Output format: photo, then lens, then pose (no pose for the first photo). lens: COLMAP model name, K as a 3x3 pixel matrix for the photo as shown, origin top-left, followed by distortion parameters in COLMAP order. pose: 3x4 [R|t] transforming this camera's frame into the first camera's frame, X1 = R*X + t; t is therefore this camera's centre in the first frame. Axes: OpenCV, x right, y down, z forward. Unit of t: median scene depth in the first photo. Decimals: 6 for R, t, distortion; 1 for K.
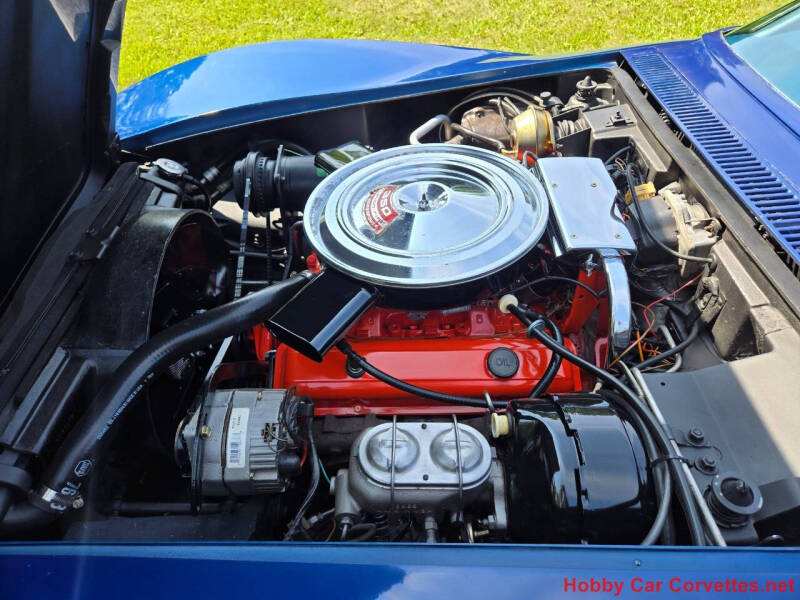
lens RADIAL K [[539.3, 0, 415.9], [0, 539.3, 279.0], [0, 0, 1]] dist [0.062473, -0.055720]
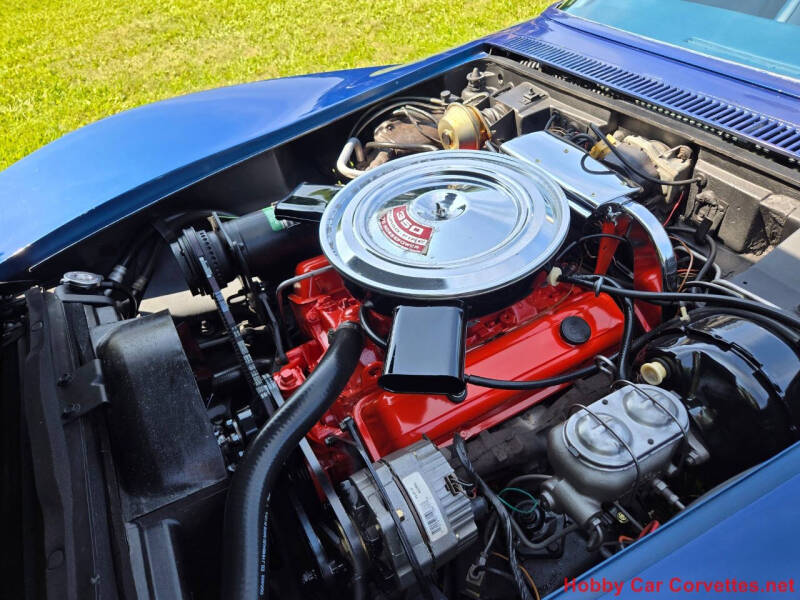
lens RADIAL K [[539.3, 0, 415.9], [0, 539.3, 279.0], [0, 0, 1]] dist [0.062473, -0.055720]
pose [[0.878854, -0.338651, 0.336052, -0.397194], [0.354447, 0.934952, 0.015222, -0.057345], [-0.319348, 0.105735, 0.941720, 0.099864]]
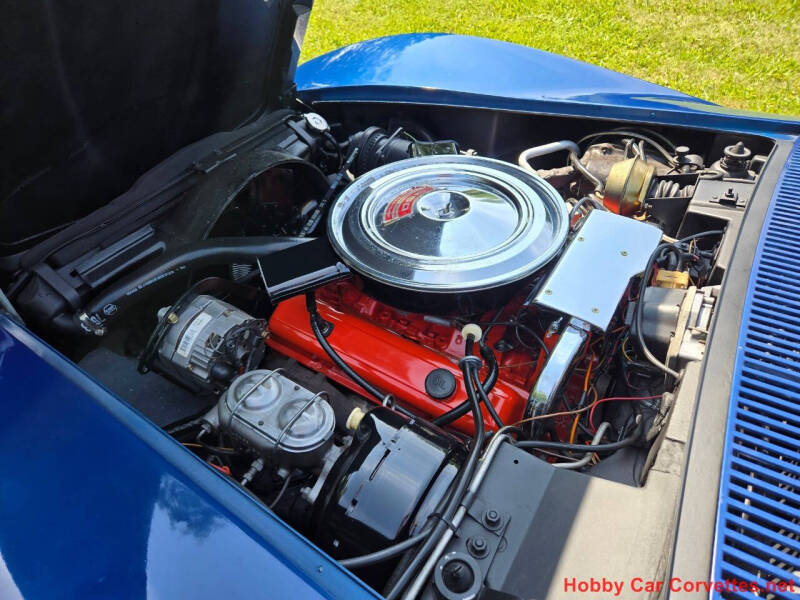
lens RADIAL K [[541.5, 0, 399.8], [0, 541.5, 290.6], [0, 0, 1]] dist [0.061298, -0.051049]
pose [[0.841565, 0.372428, -0.391237, 0.398807], [-0.363191, 0.926278, 0.100509, -0.073987], [0.399827, 0.057510, 0.914785, 0.036821]]
